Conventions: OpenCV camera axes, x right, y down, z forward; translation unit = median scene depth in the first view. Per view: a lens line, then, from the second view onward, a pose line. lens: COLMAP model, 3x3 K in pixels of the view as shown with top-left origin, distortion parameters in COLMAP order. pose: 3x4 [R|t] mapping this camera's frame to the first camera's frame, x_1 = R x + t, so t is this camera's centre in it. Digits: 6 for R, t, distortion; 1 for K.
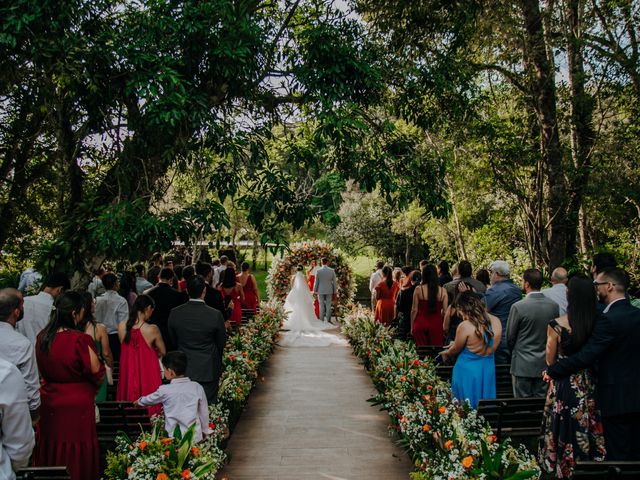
lens RADIAL K [[495.3, 0, 320.0], [0, 495.3, 240.0], [0, 0, 1]] dist [-0.113640, 0.053435]
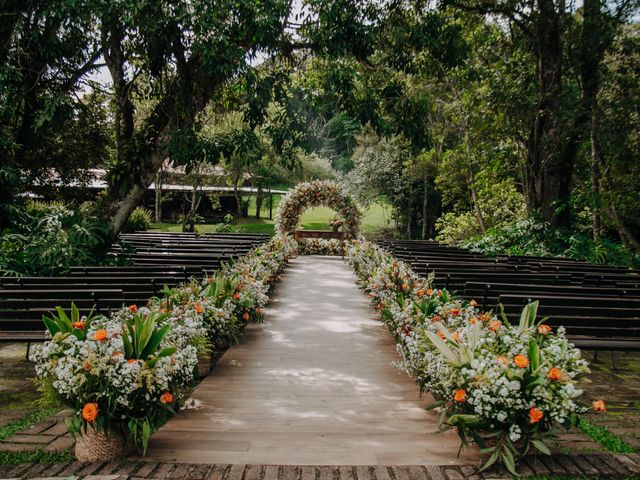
lens RADIAL K [[577.0, 0, 322.3], [0, 577.0, 257.4], [0, 0, 1]] dist [-0.102747, 0.015827]
pose [[0.999601, 0.024746, -0.013582, 0.012180], [-0.023077, 0.993477, 0.111678, 0.052369], [0.016257, -0.111320, 0.993652, -0.351205]]
